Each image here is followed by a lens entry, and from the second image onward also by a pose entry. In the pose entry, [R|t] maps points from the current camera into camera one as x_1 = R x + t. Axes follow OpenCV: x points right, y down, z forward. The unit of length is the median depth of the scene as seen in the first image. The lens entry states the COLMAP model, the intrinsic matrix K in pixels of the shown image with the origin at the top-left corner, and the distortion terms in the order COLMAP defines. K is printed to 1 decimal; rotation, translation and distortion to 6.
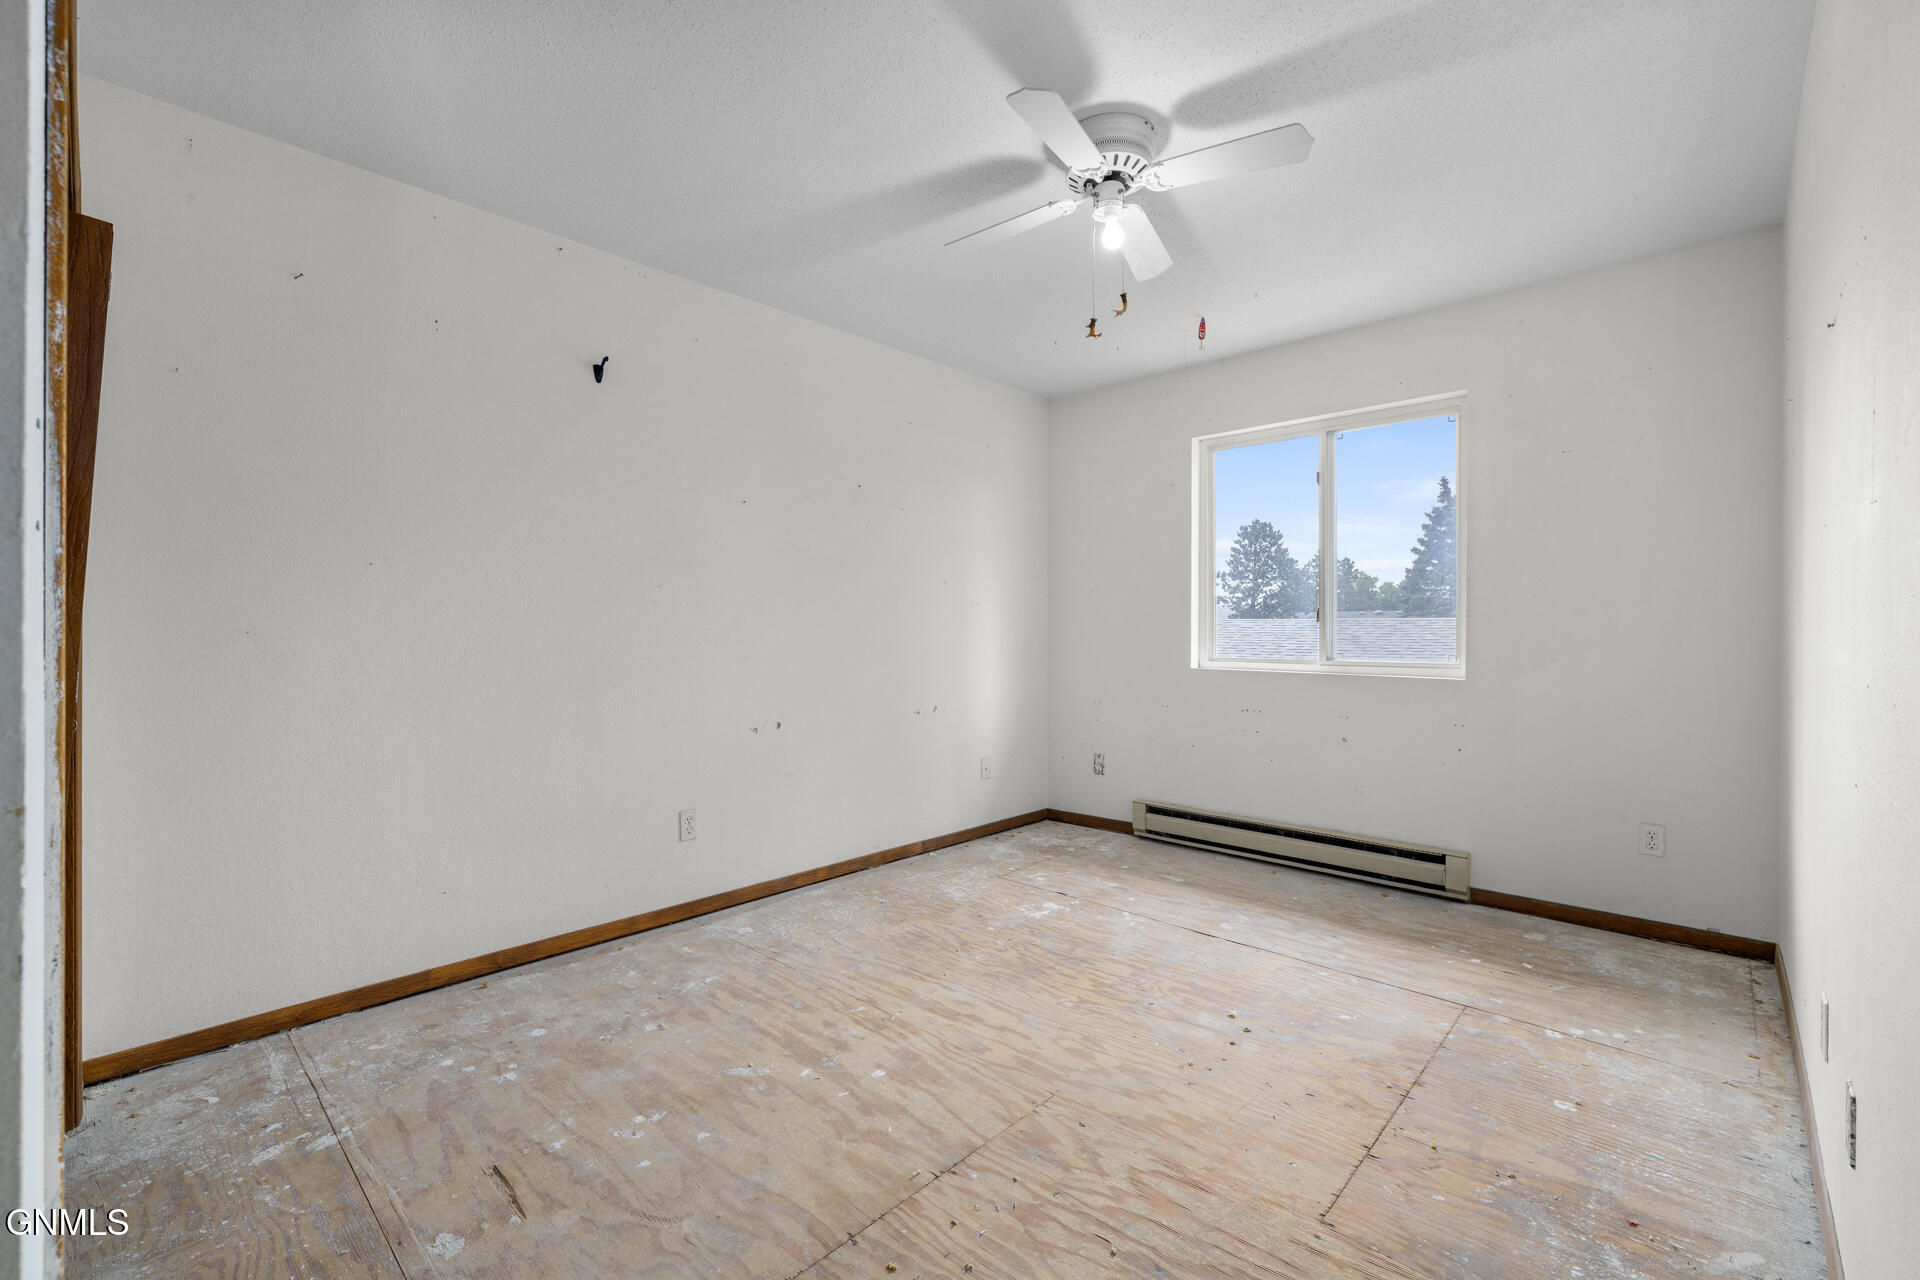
lens RADIAL K [[807.9, 0, 964.4], [0, 807.9, 639.3], [0, 0, 1]] dist [0.000618, 0.000094]
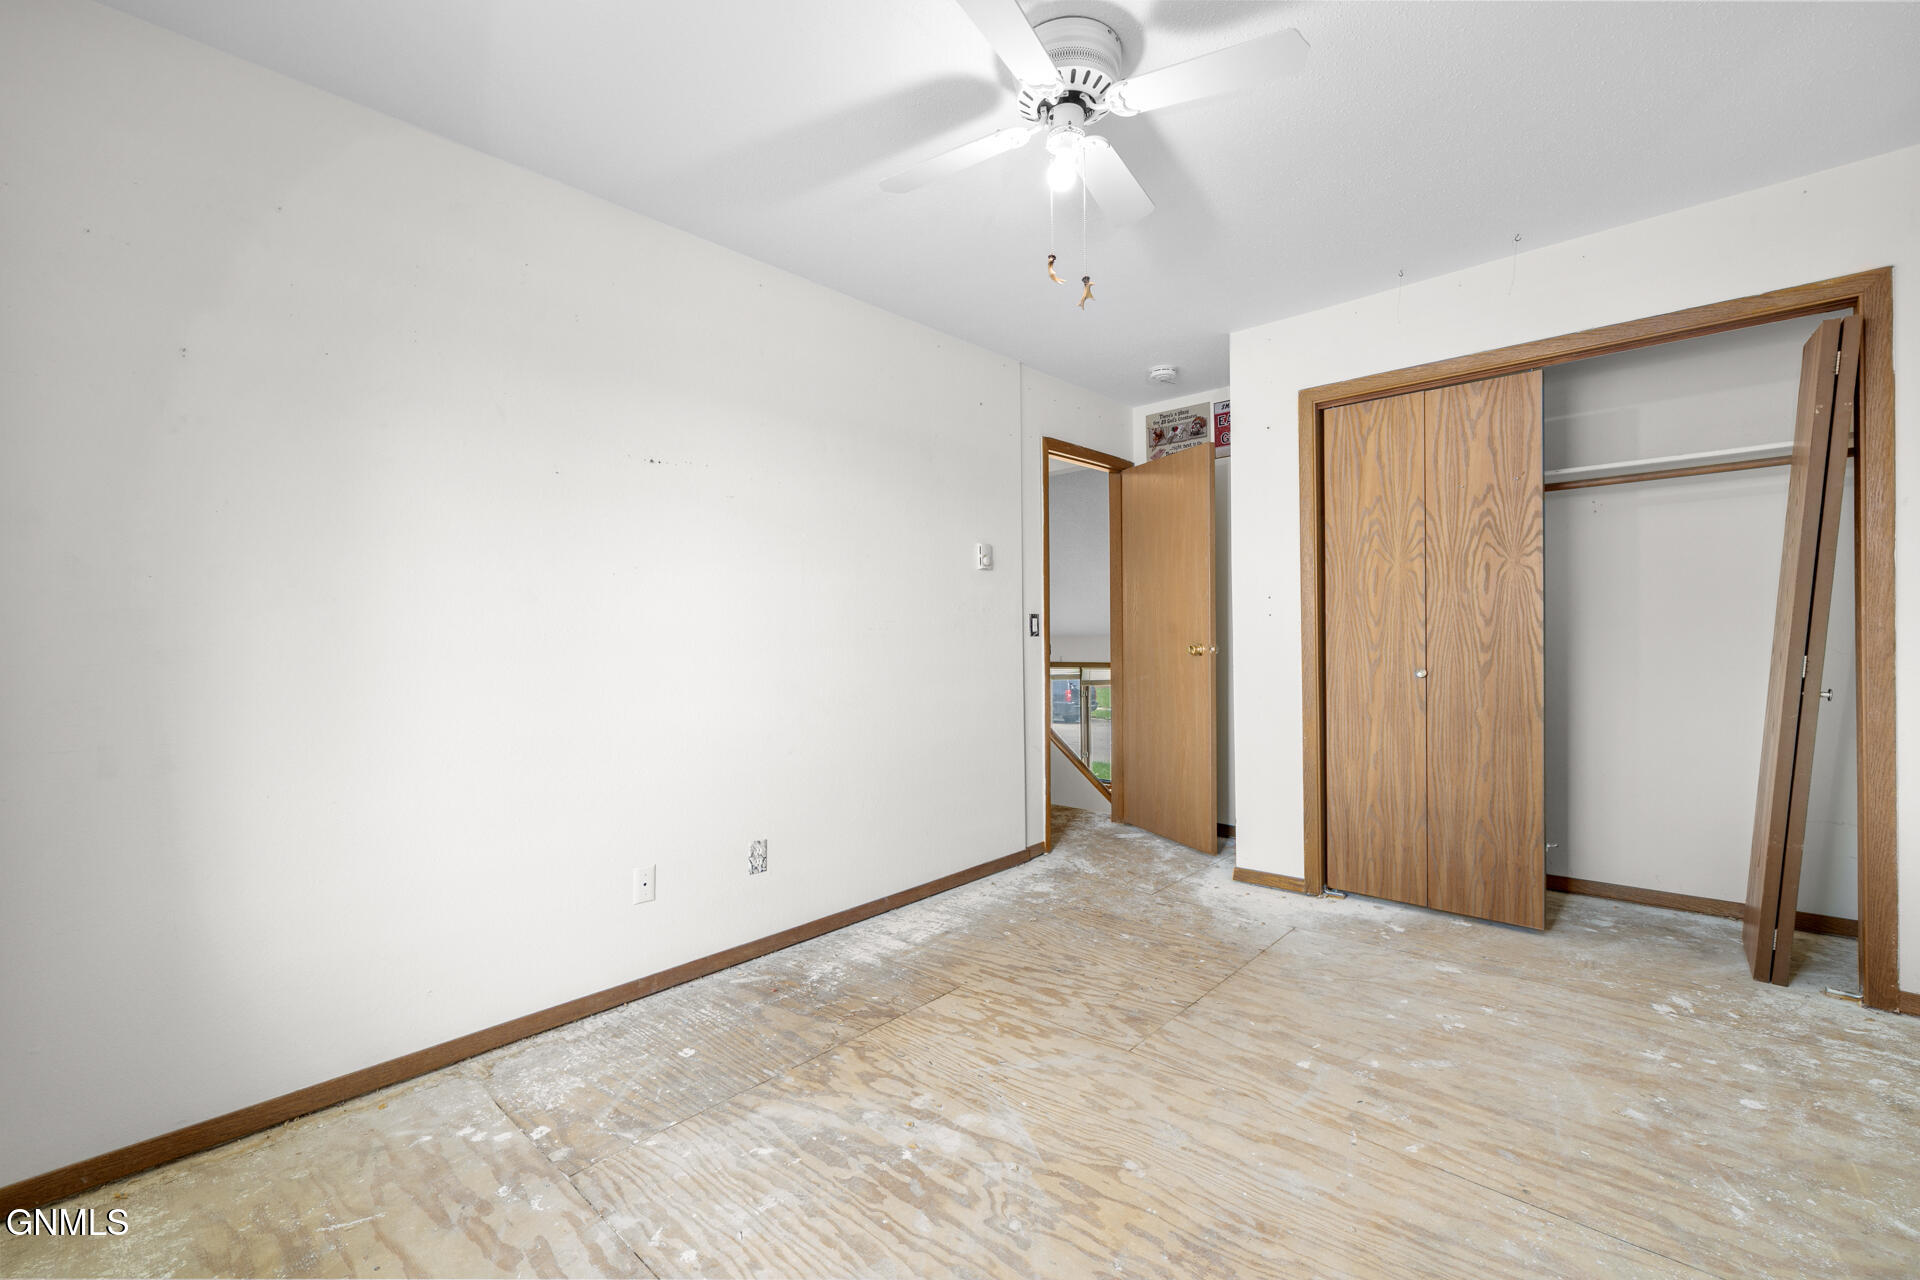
lens RADIAL K [[807.9, 0, 964.4], [0, 807.9, 639.3], [0, 0, 1]] dist [0.000618, 0.000094]
pose [[-0.999877, 0.013314, -0.008277, 0.321355], [0.013183, 0.999791, 0.015601, -0.024702], [0.008483, 0.015490, -0.999844, 1.987831]]
